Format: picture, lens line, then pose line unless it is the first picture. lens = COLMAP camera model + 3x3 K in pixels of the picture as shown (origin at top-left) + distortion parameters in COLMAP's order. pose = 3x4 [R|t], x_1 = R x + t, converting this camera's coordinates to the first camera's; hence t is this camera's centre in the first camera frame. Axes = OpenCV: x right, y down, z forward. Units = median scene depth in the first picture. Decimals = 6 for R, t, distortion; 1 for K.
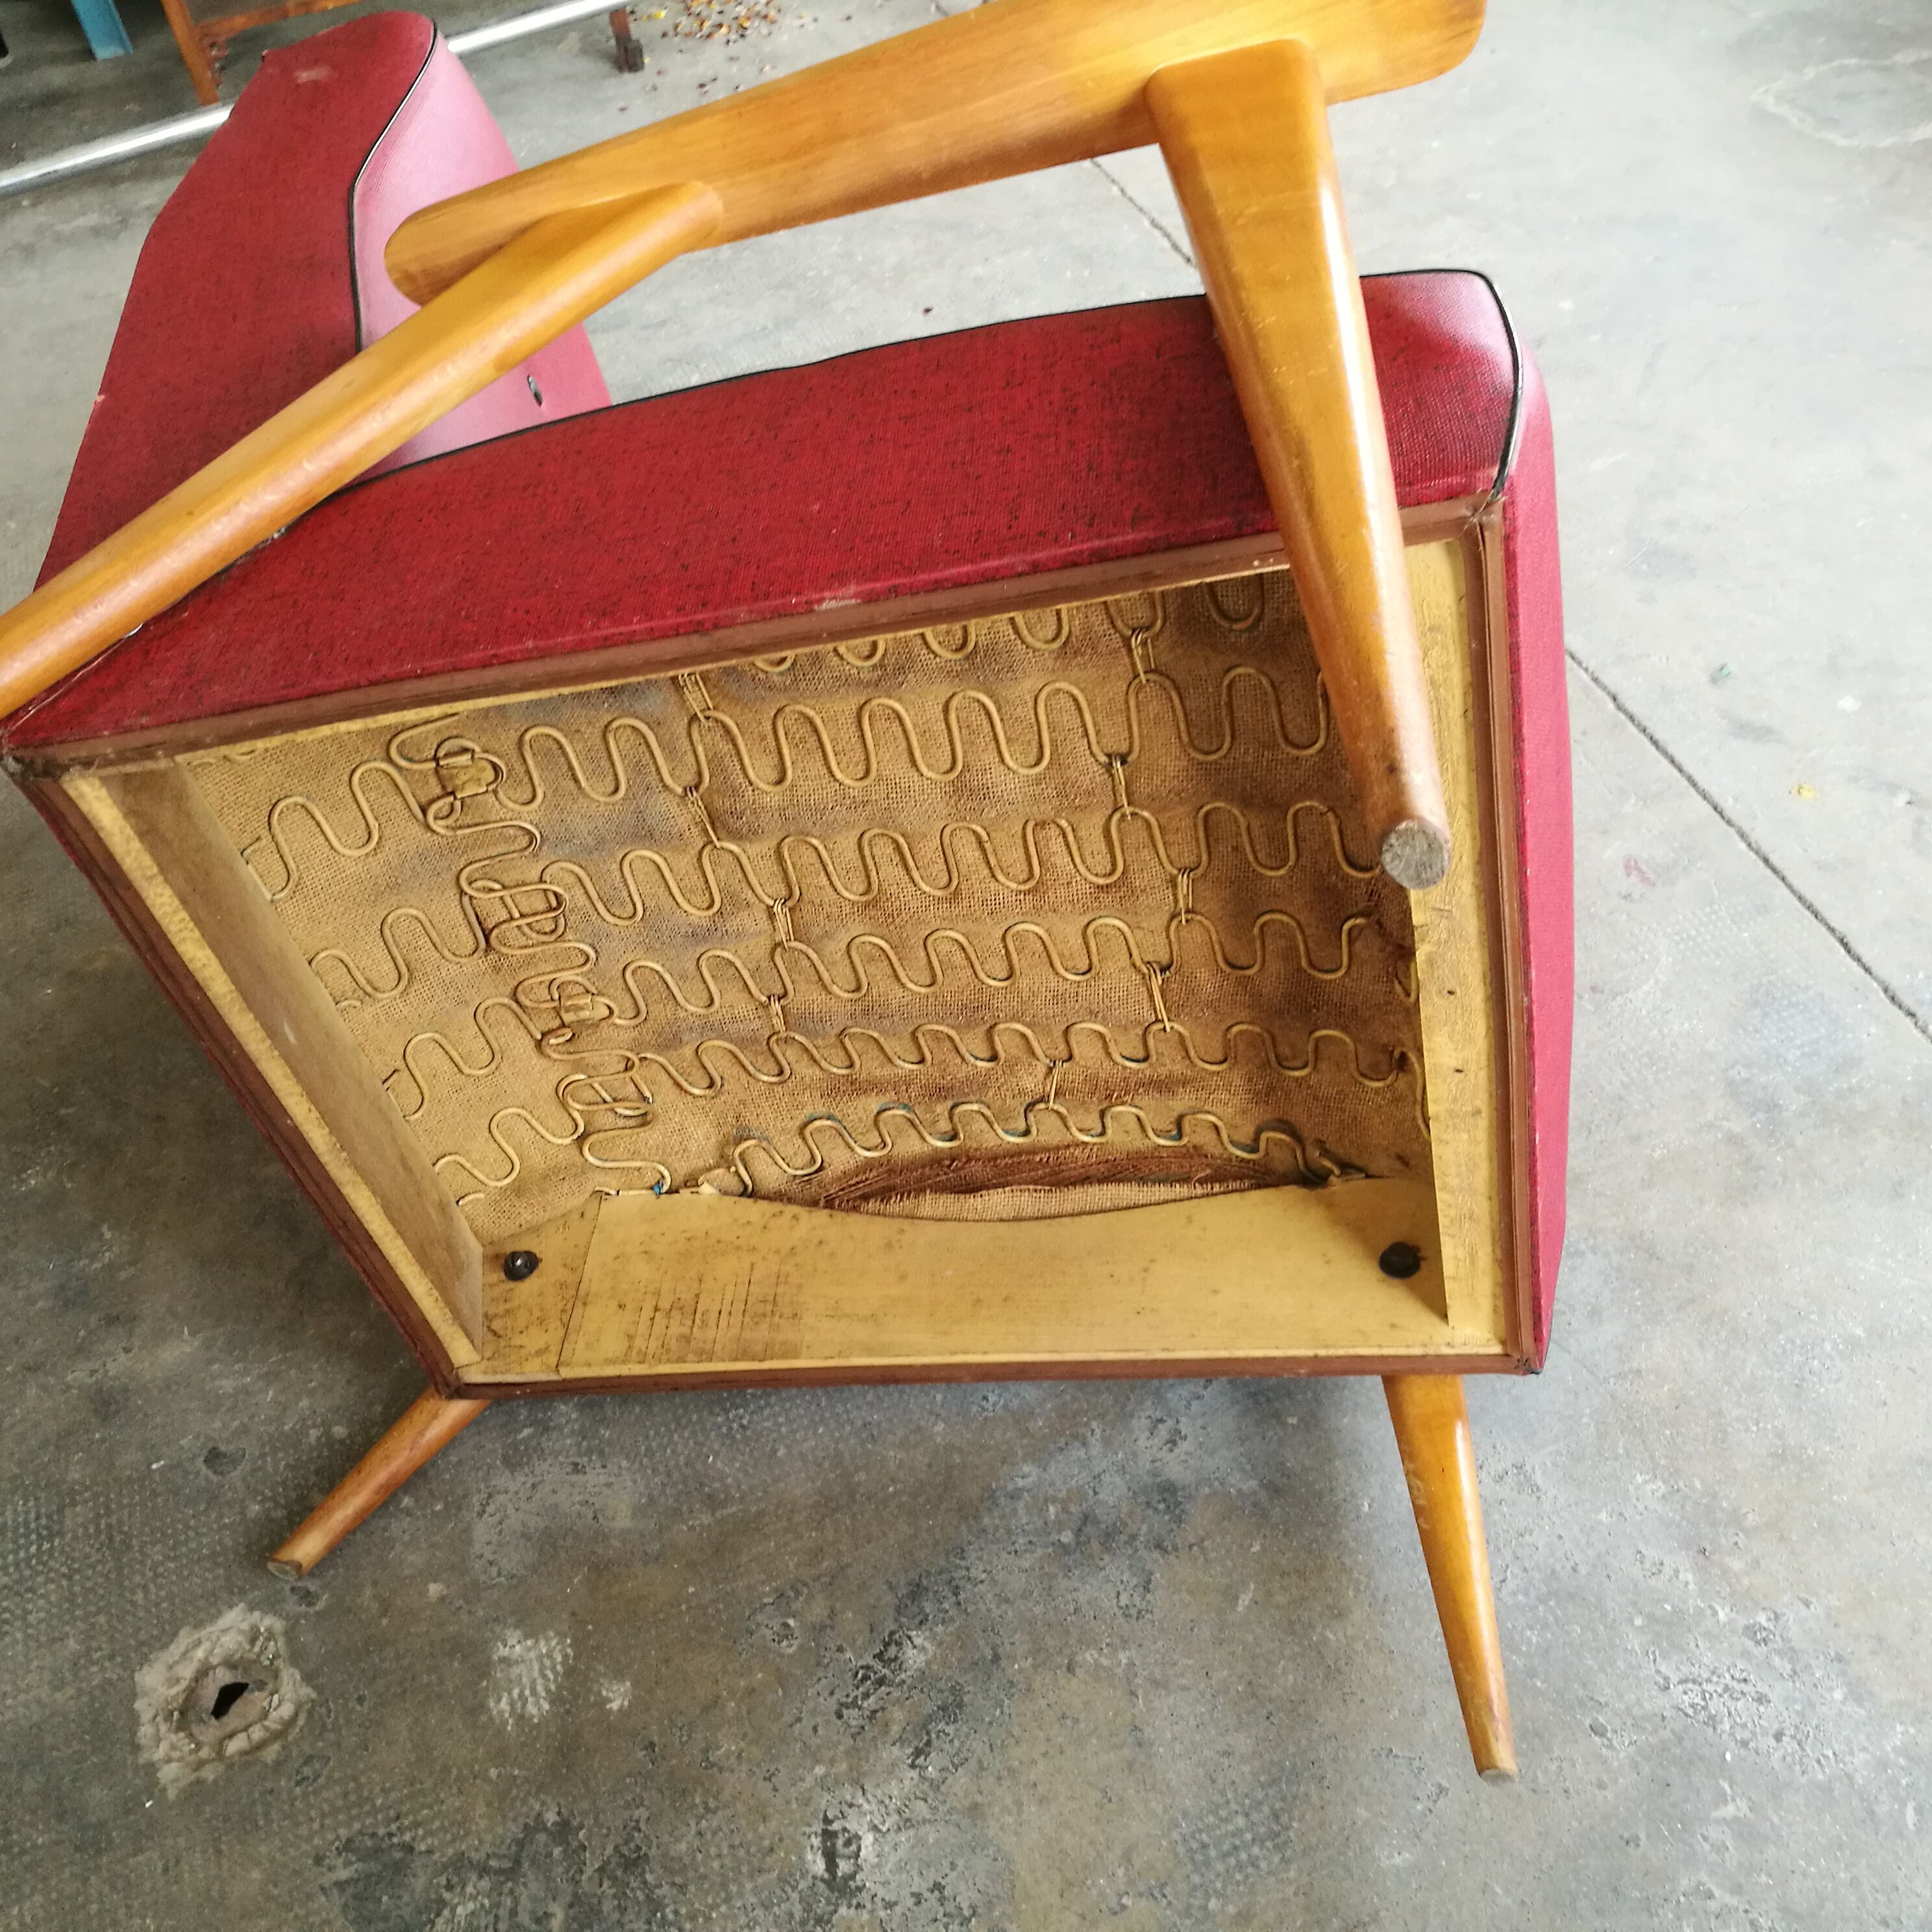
lens RADIAL K [[2029.5, 0, 964.3], [0, 2029.5, 948.6], [0, 0, 1]] dist [-0.006731, 0.000000]
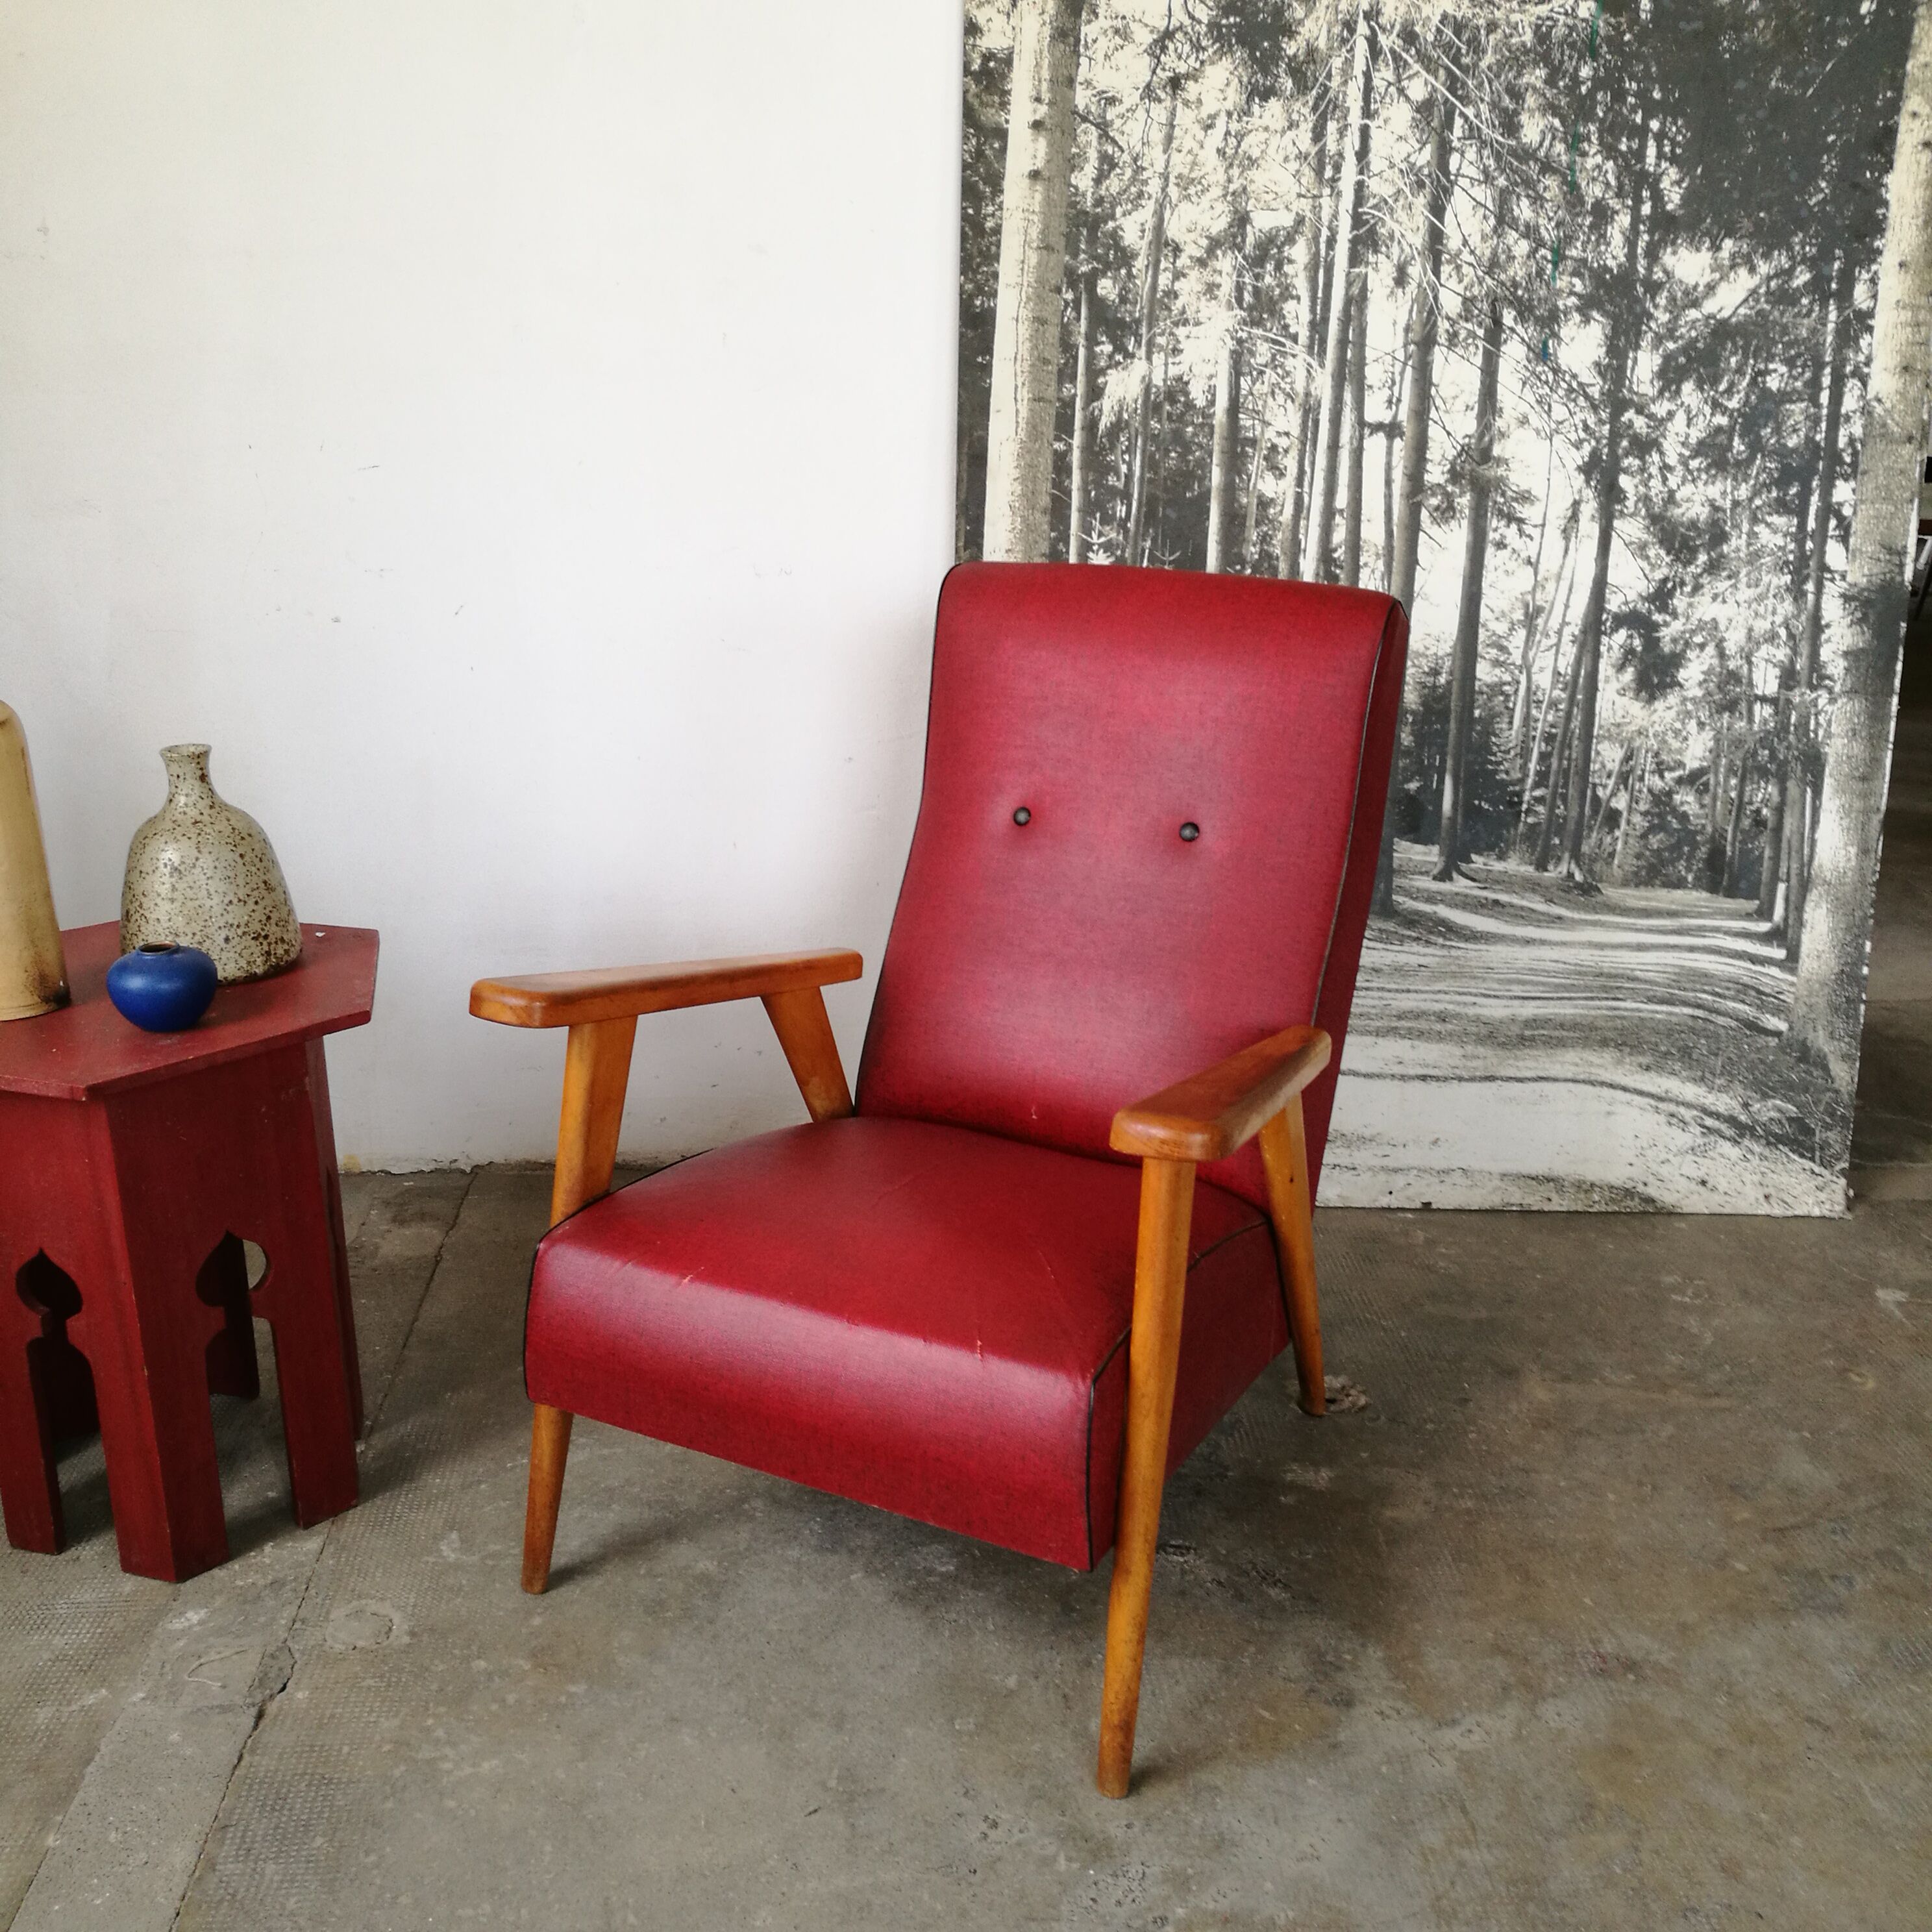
lens RADIAL K [[2029.5, 0, 968.0], [0, 2029.5, 949.9], [0, 0, 1]] dist [-0.006731, 0.000000]
pose [[-0.311547, 0.375931, -0.872705, 1.445060], [-0.669407, 0.565003, 0.482355, -0.666137], [0.674413, 0.734471, 0.075625, 0.284355]]
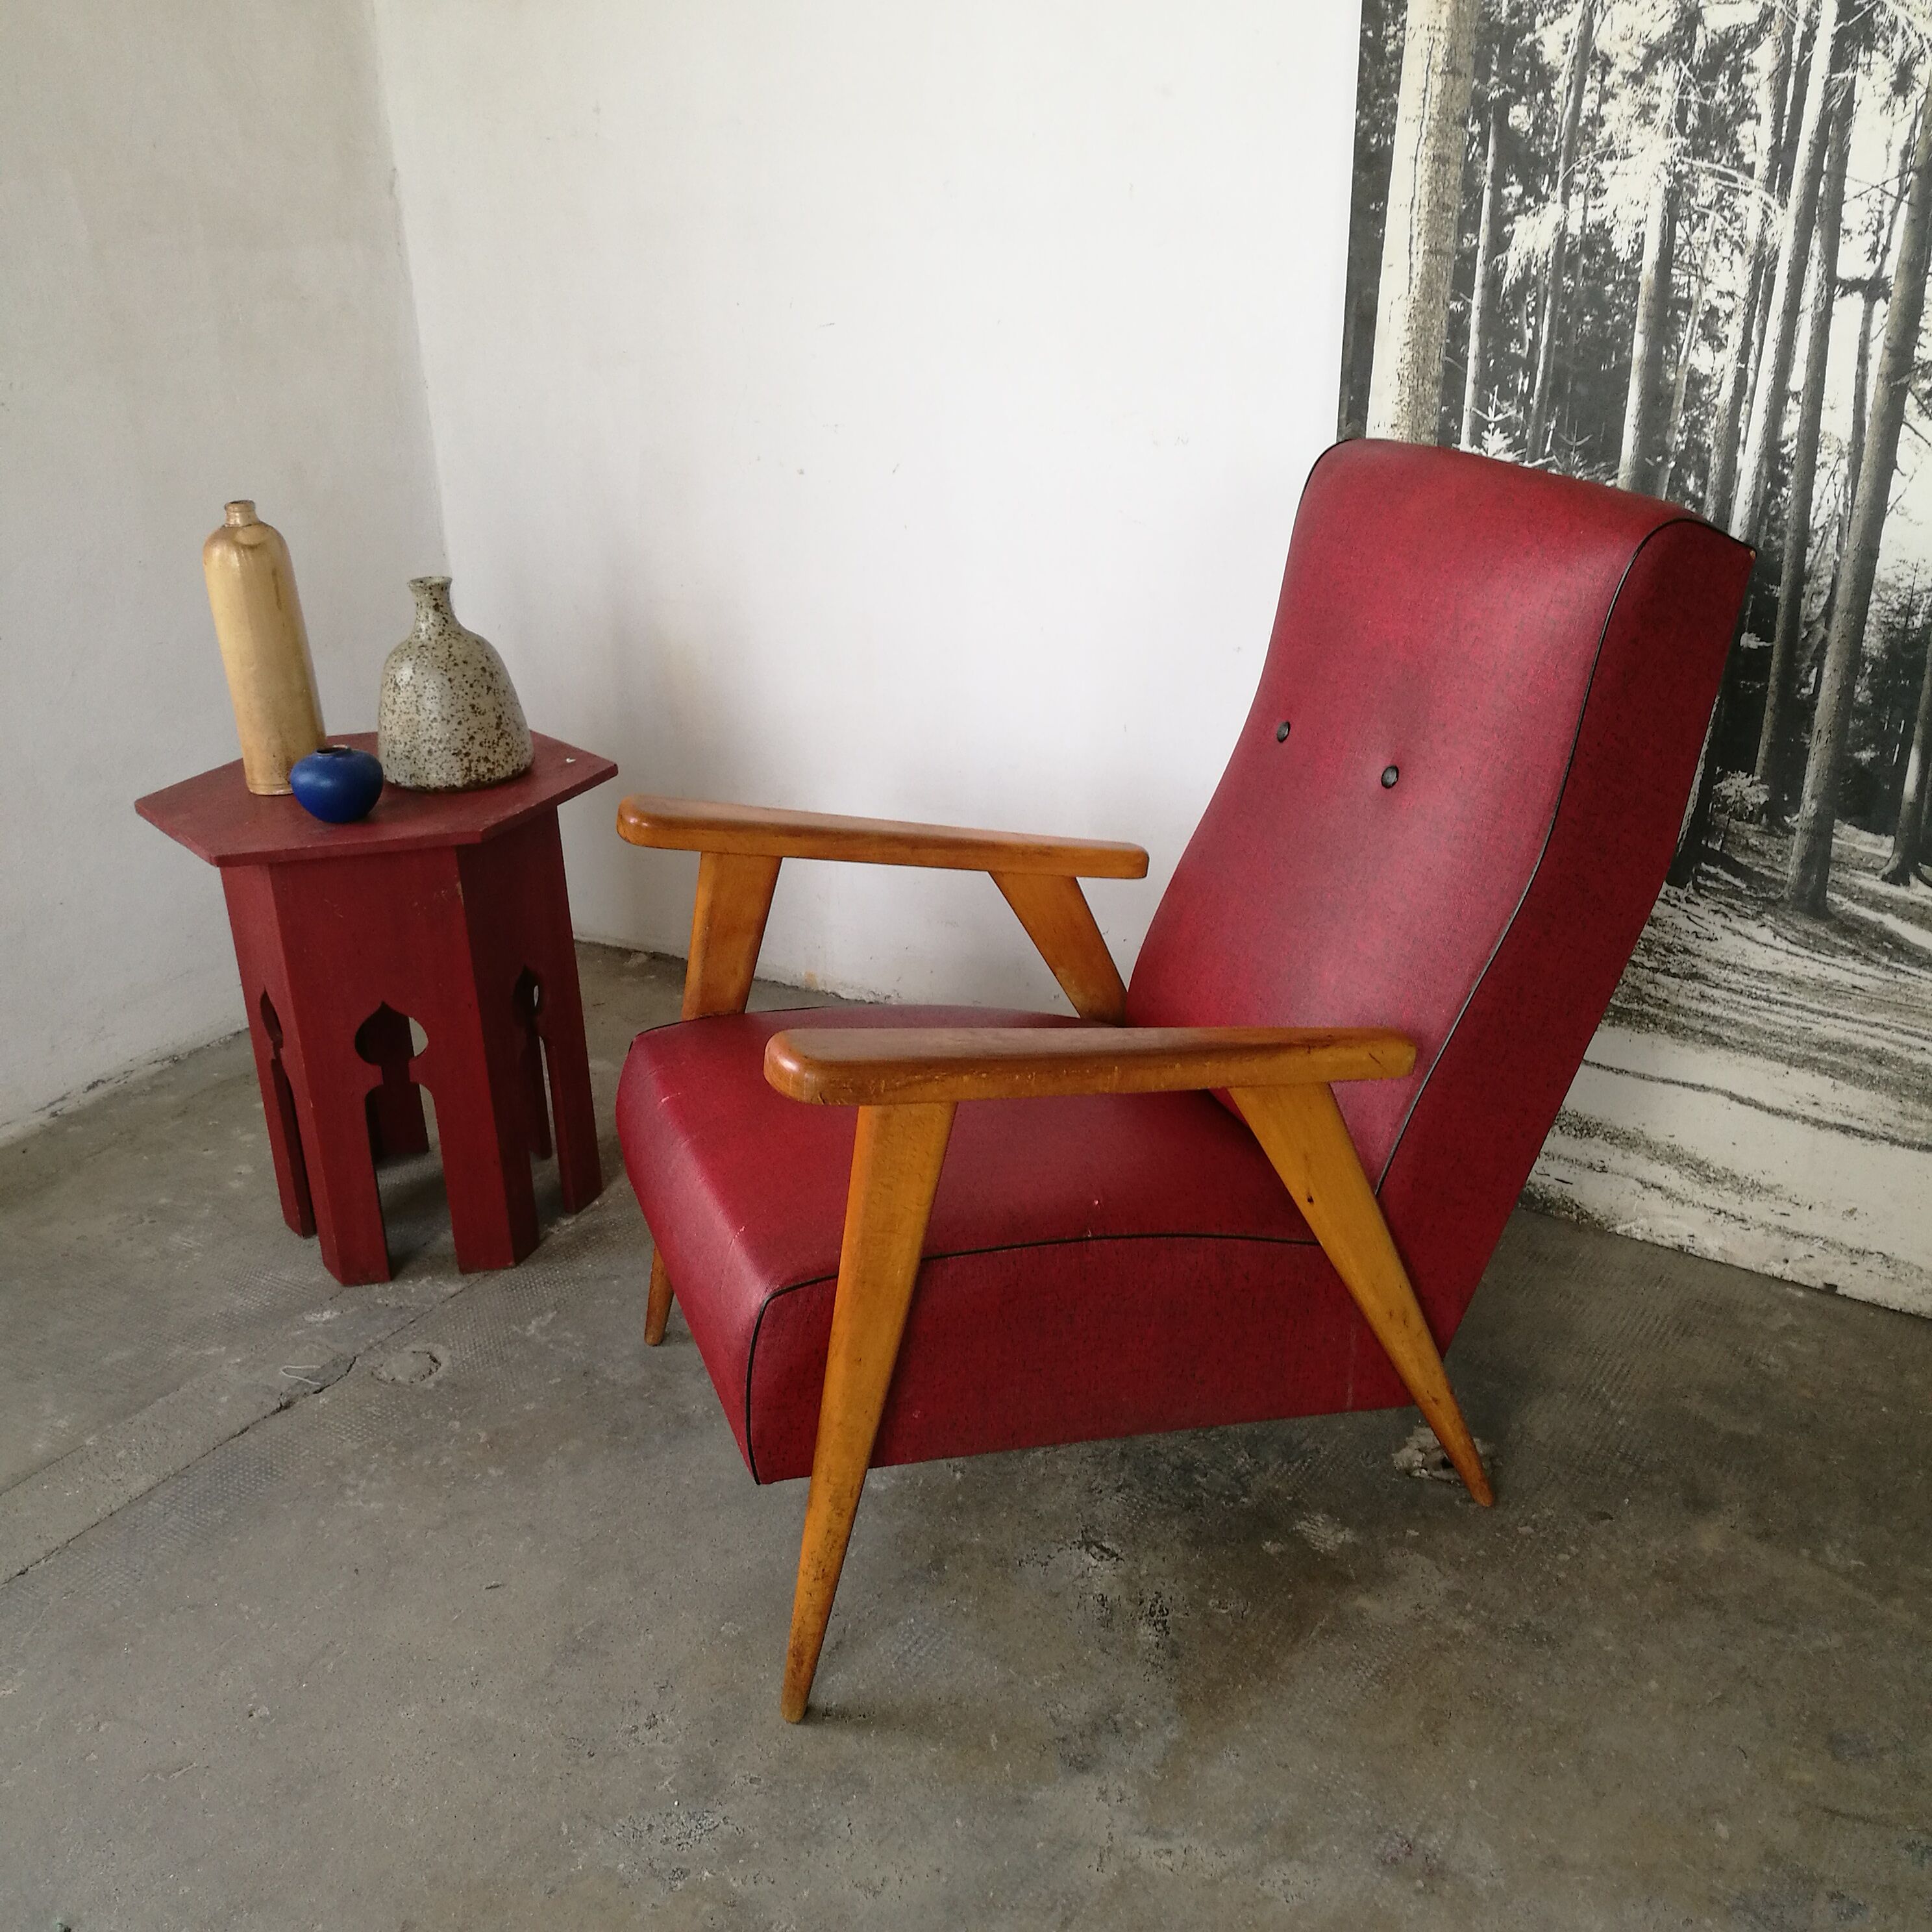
lens RADIAL K [[2029.5, 0, 961.0], [0, 2029.5, 949.8], [0, 0, 1]] dist [-0.006731, 0.000000]
pose [[-0.800776, 0.328085, -0.501117, 0.731417], [-0.346321, 0.428996, 0.834281, -1.182396], [0.488692, 0.841619, -0.229907, 0.879240]]
